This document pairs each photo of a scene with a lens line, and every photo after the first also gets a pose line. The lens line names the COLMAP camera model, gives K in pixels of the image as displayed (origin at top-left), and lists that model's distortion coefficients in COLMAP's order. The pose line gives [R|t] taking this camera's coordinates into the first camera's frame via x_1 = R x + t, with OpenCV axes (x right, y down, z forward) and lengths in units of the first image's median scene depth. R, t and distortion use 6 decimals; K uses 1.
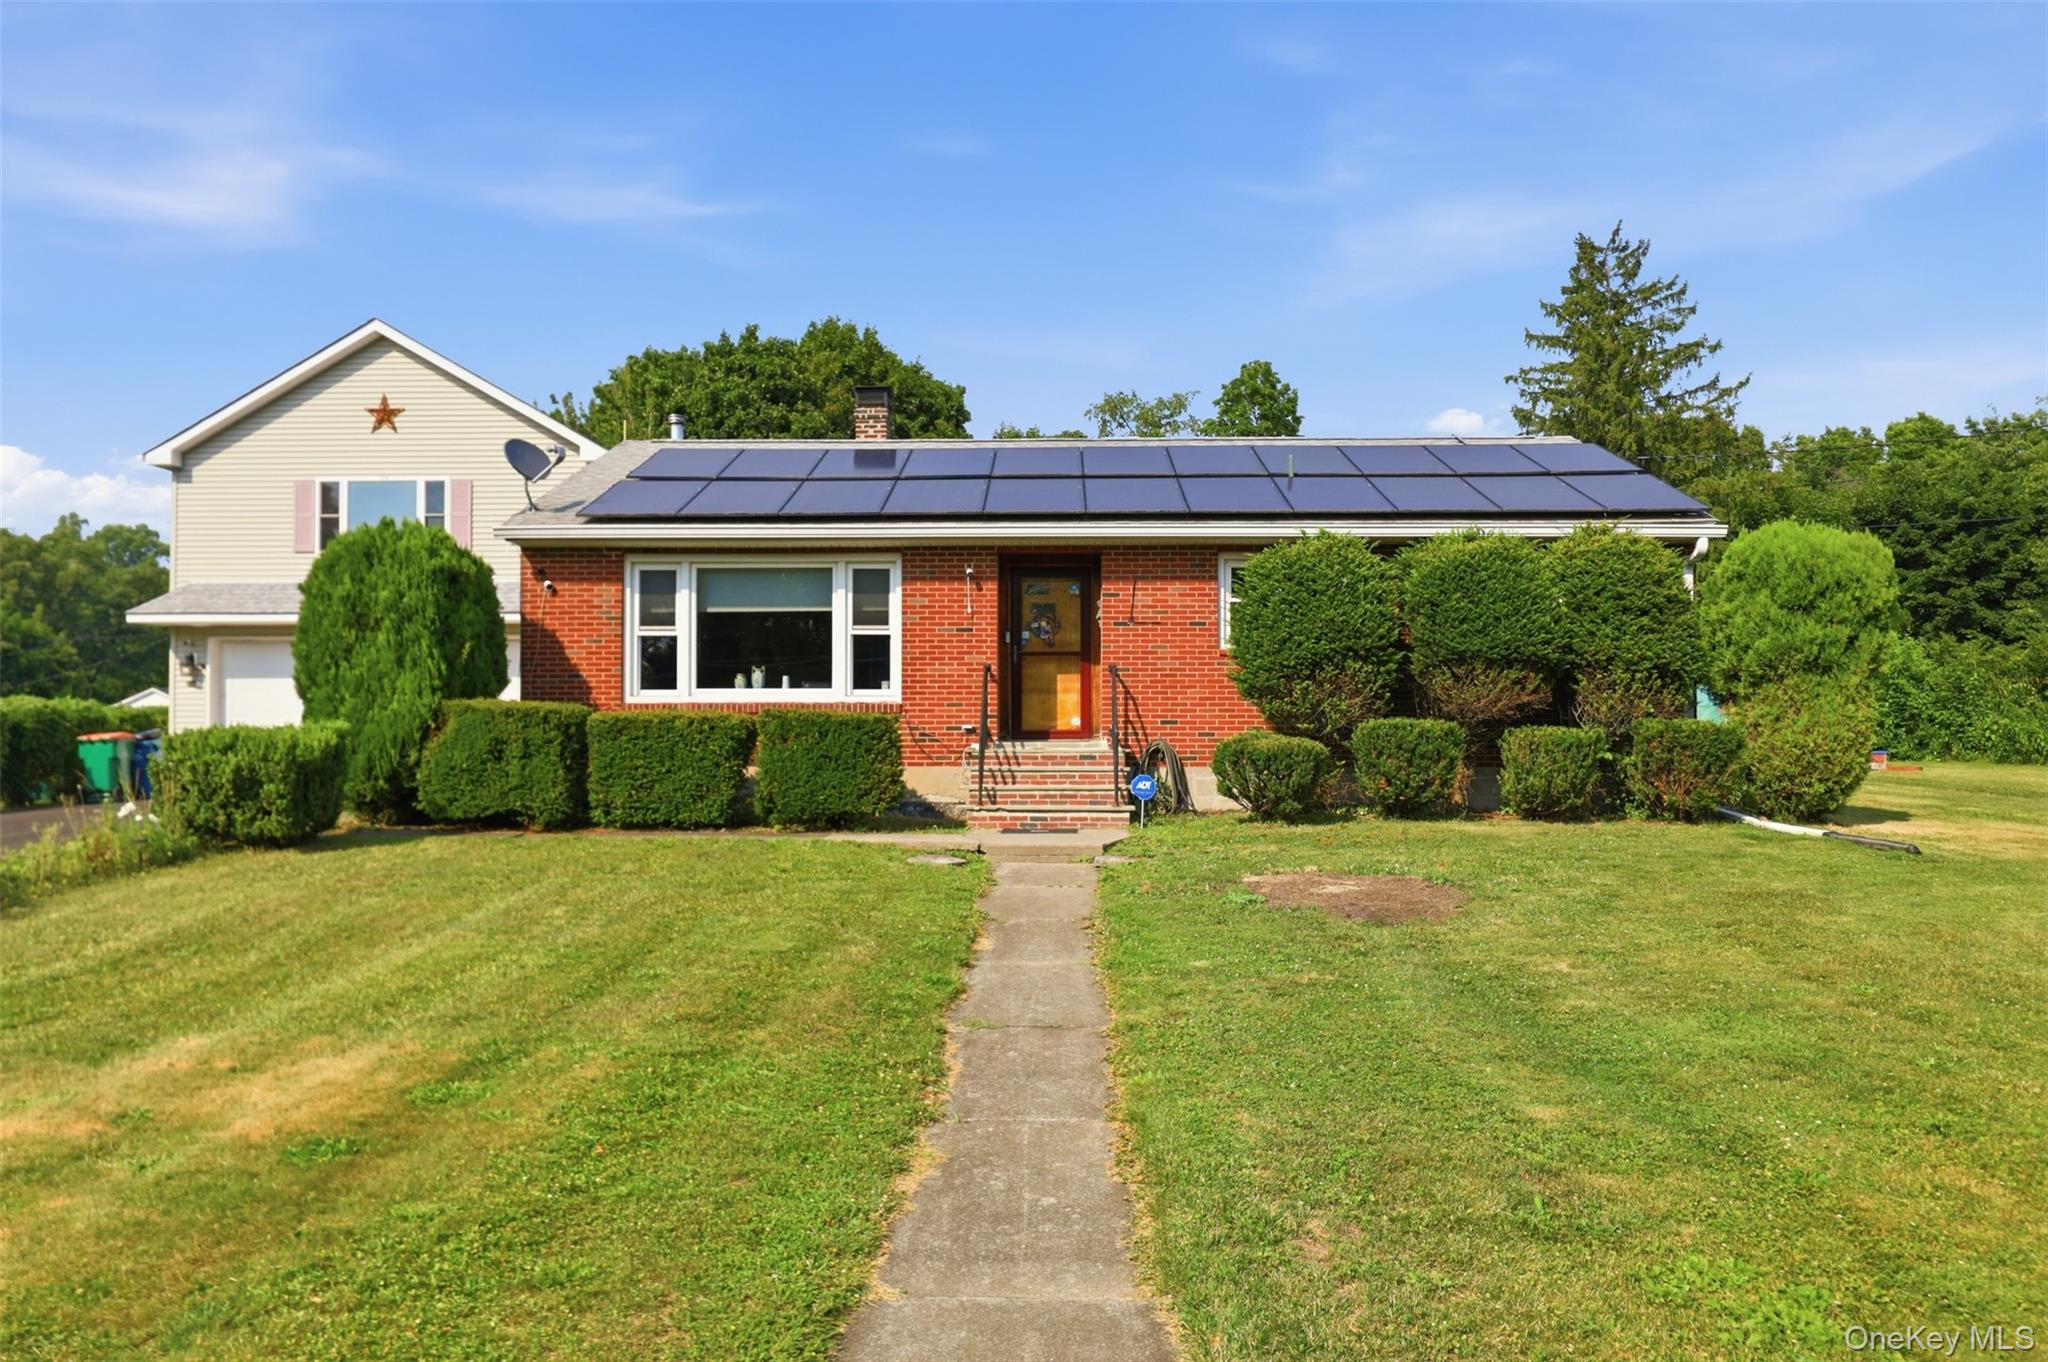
lens RADIAL K [[1361.3, 0, 1024.0], [0, 1361.3, 681.0], [0, 0, 1]] dist [-0.000140, 0.000126]
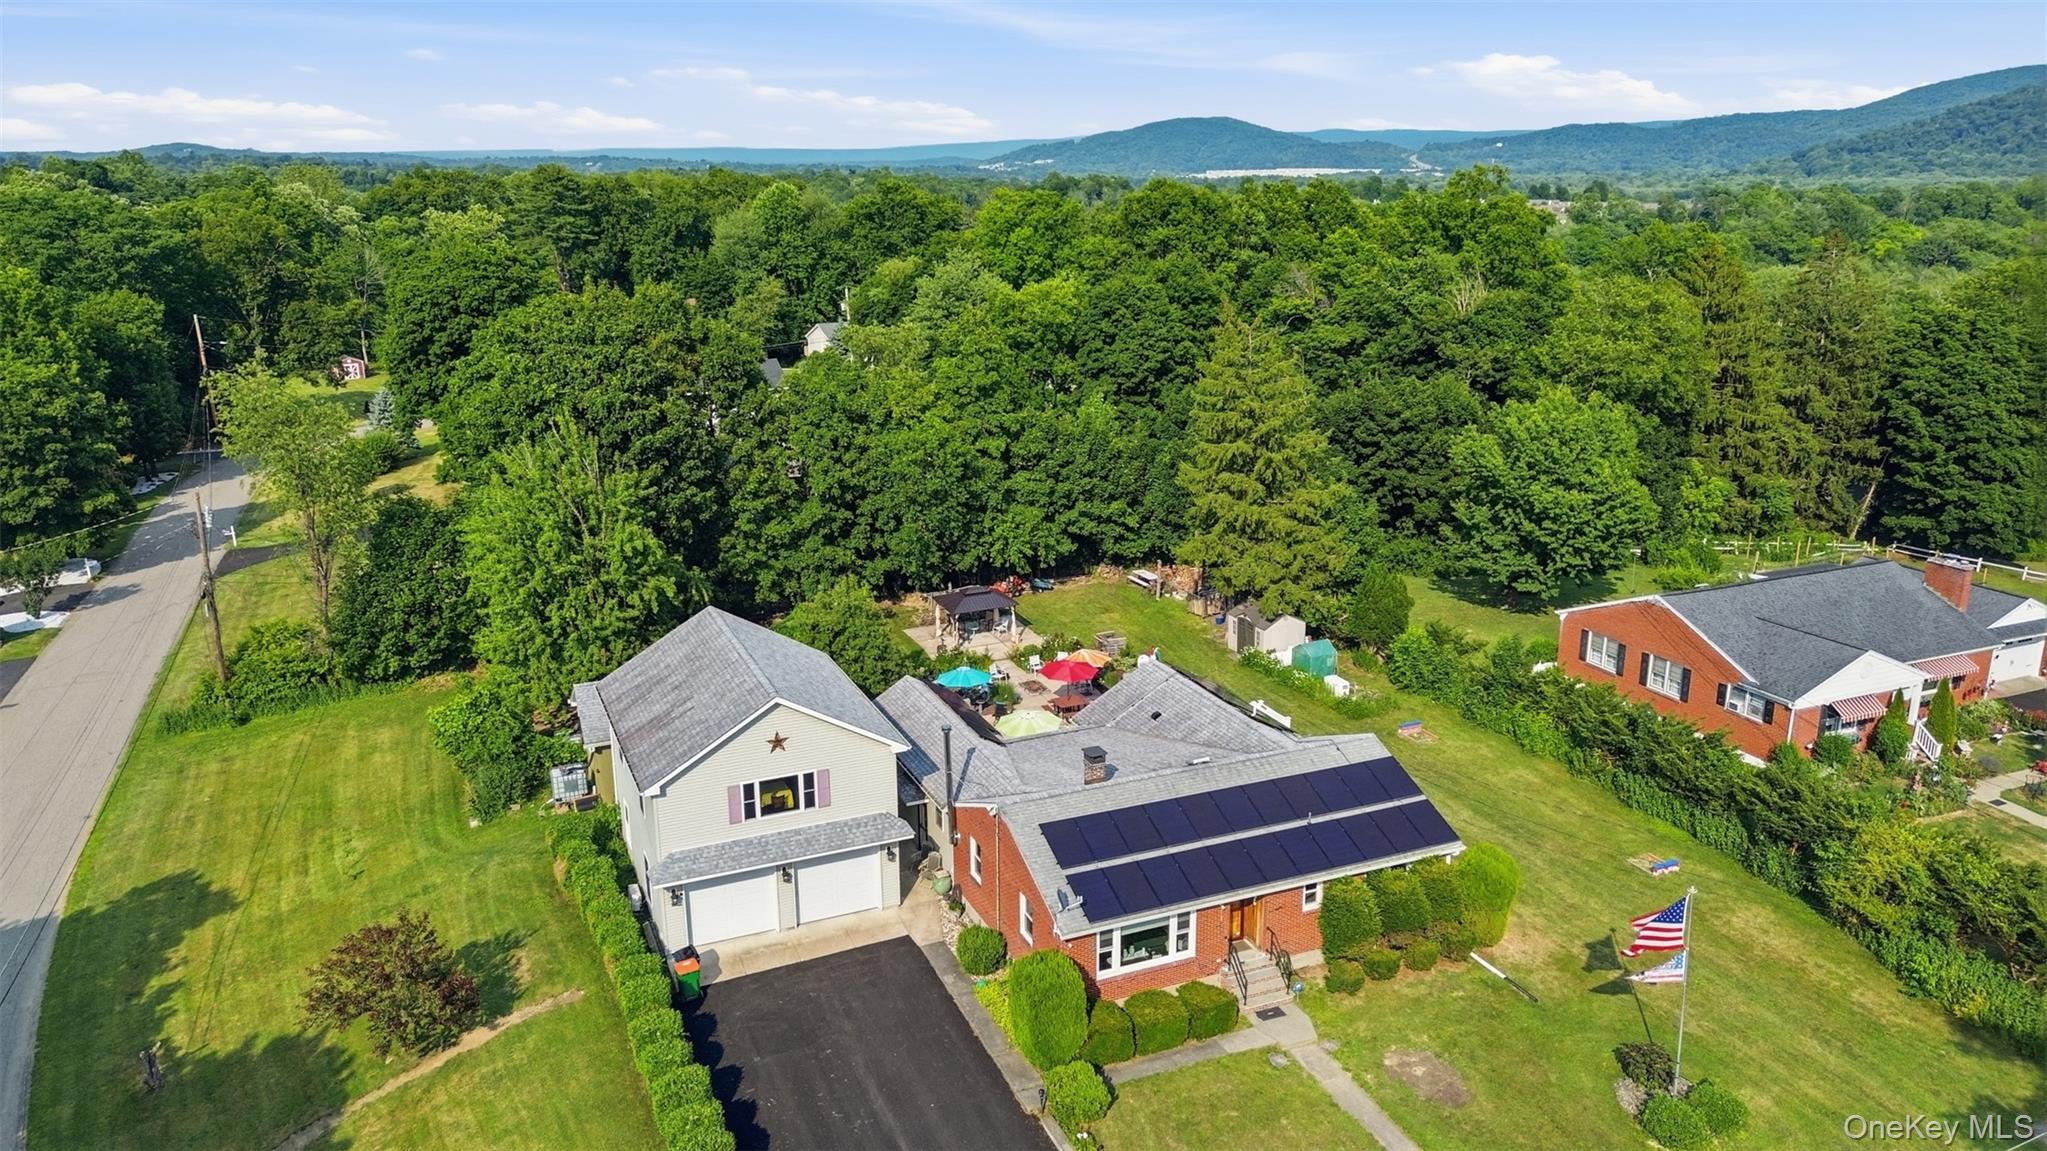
lens RADIAL K [[1424.1, 0, 1033.2], [0, 1424.1, 570.5], [0, 0, 1]] dist [0.054432, -0.064354]
pose [[0.915516, -0.115192, 0.385436, -1.289618], [-0.002794, 0.956282, 0.292433, -1.423569], [-0.402271, -0.268804, 0.875170, -0.992010]]
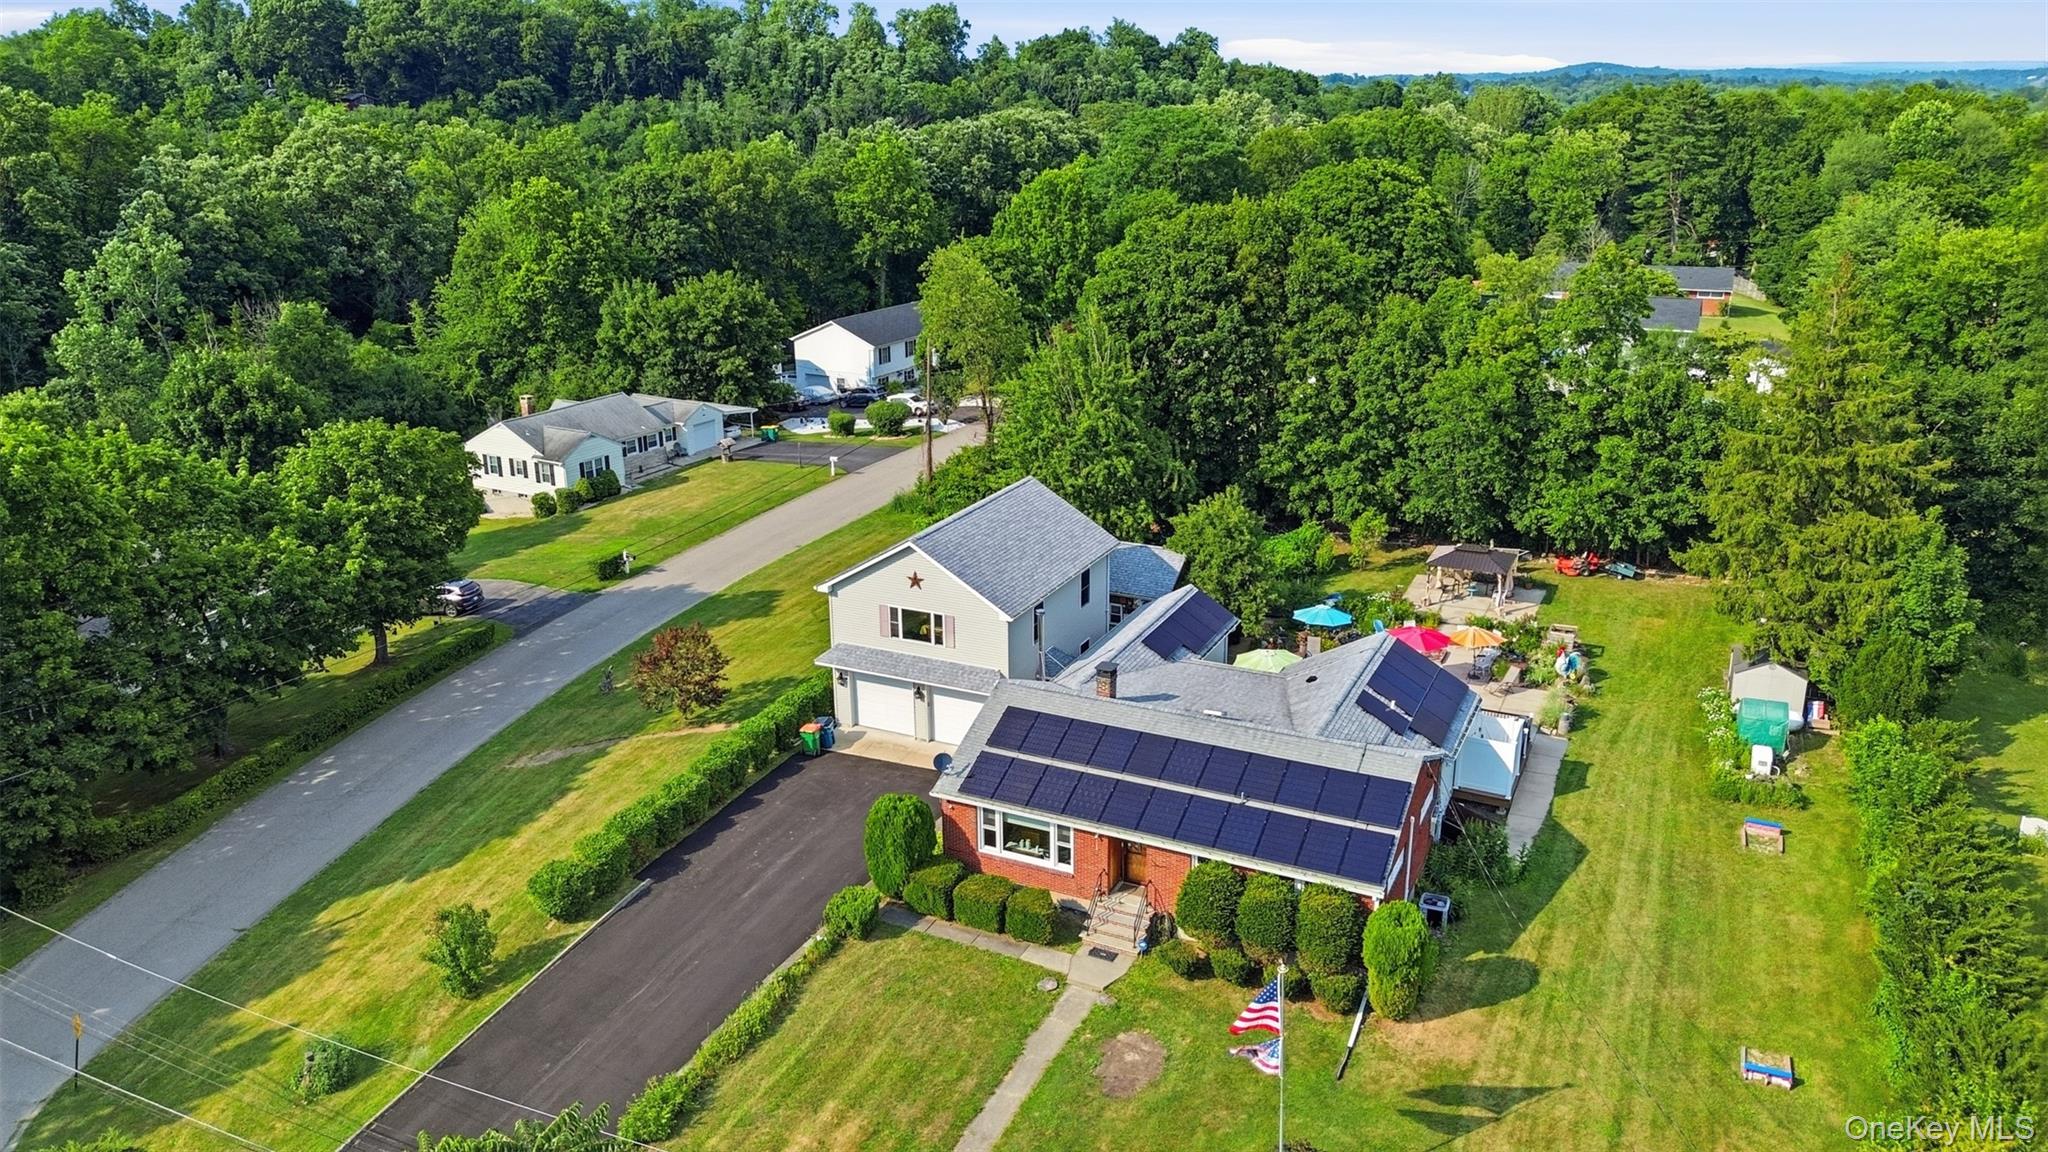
lens RADIAL K [[1424.8, 0, 1033.7], [0, 1424.8, 571.0], [0, 0, 1]] dist [0.054432, -0.064354]
pose [[0.905956, 0.127701, -0.403653, 0.851825], [0.017192, 0.941543, 0.336454, -1.420168], [0.423022, -0.311752, 0.850802, -1.142931]]
